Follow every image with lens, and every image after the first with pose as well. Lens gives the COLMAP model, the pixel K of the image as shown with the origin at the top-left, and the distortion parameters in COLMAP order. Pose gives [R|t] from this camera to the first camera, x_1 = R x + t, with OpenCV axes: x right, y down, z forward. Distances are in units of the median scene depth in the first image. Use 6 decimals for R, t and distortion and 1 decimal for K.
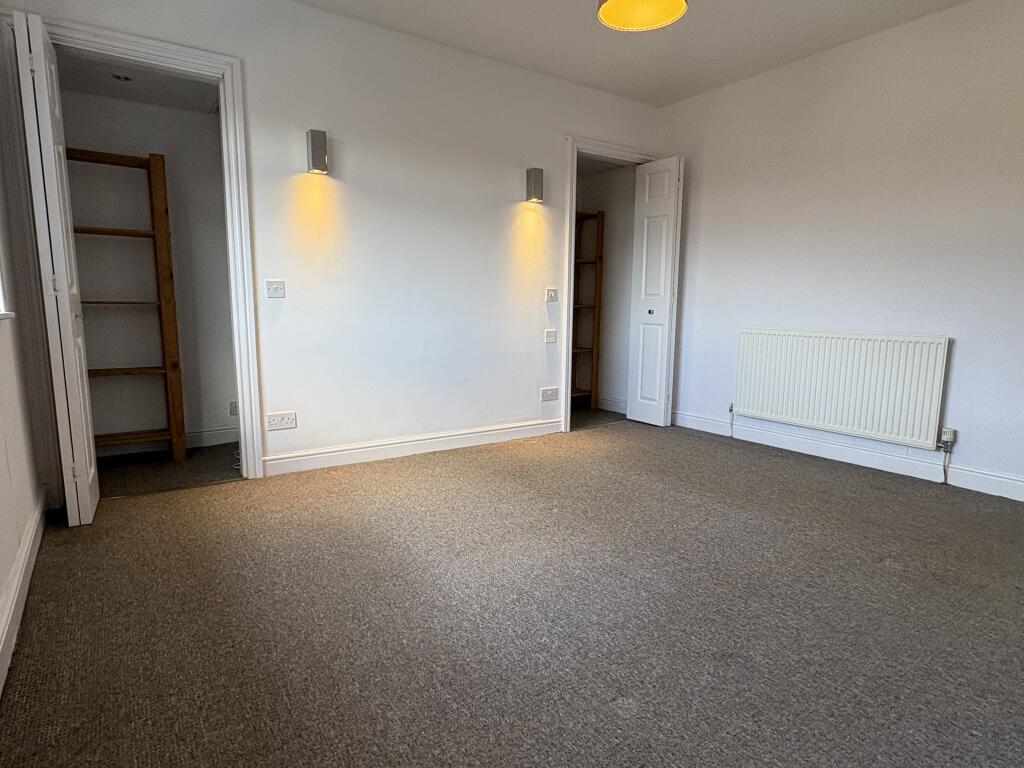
lens RADIAL K [[582.8, 0, 512.0], [0, 582.8, 384.0], [0, 0, 1]] dist [-0.000053, 0.001535]
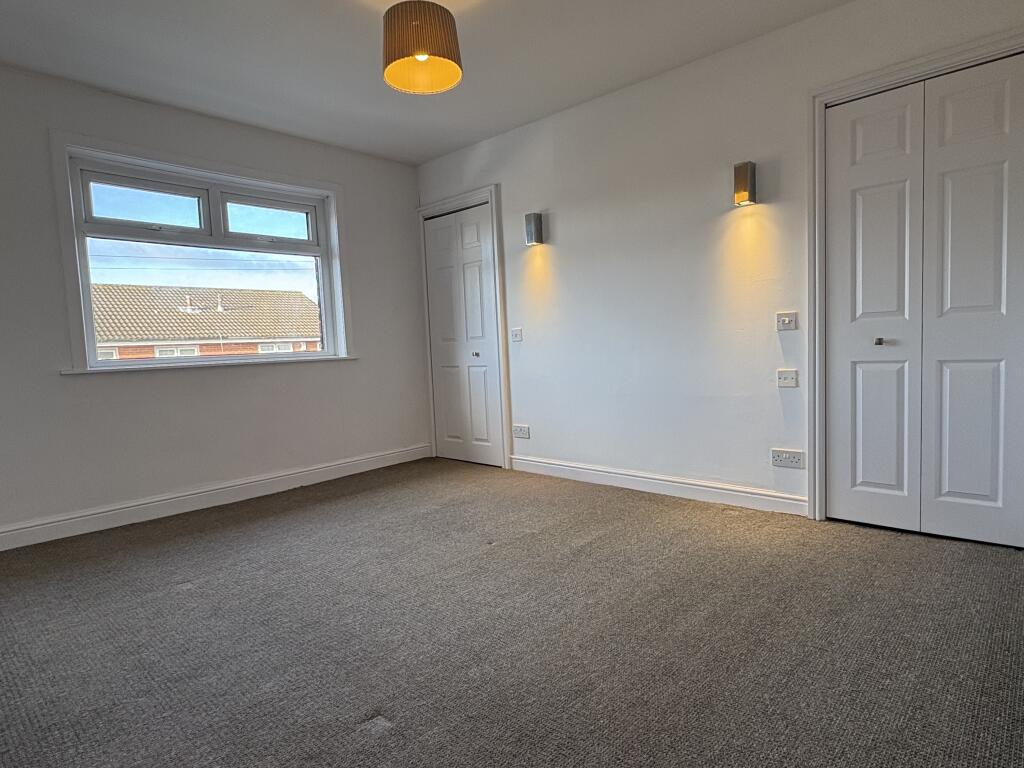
lens RADIAL K [[585.9, 0, 511.2], [0, 585.9, 397.9], [0, 0, 1]] dist [0.000477, 0.000181]
pose [[0.200966, 0.063736, -0.977523, 0.892593], [-0.098331, 0.994154, 0.044605, -0.071018], [0.974651, 0.087157, 0.206058, 0.655555]]
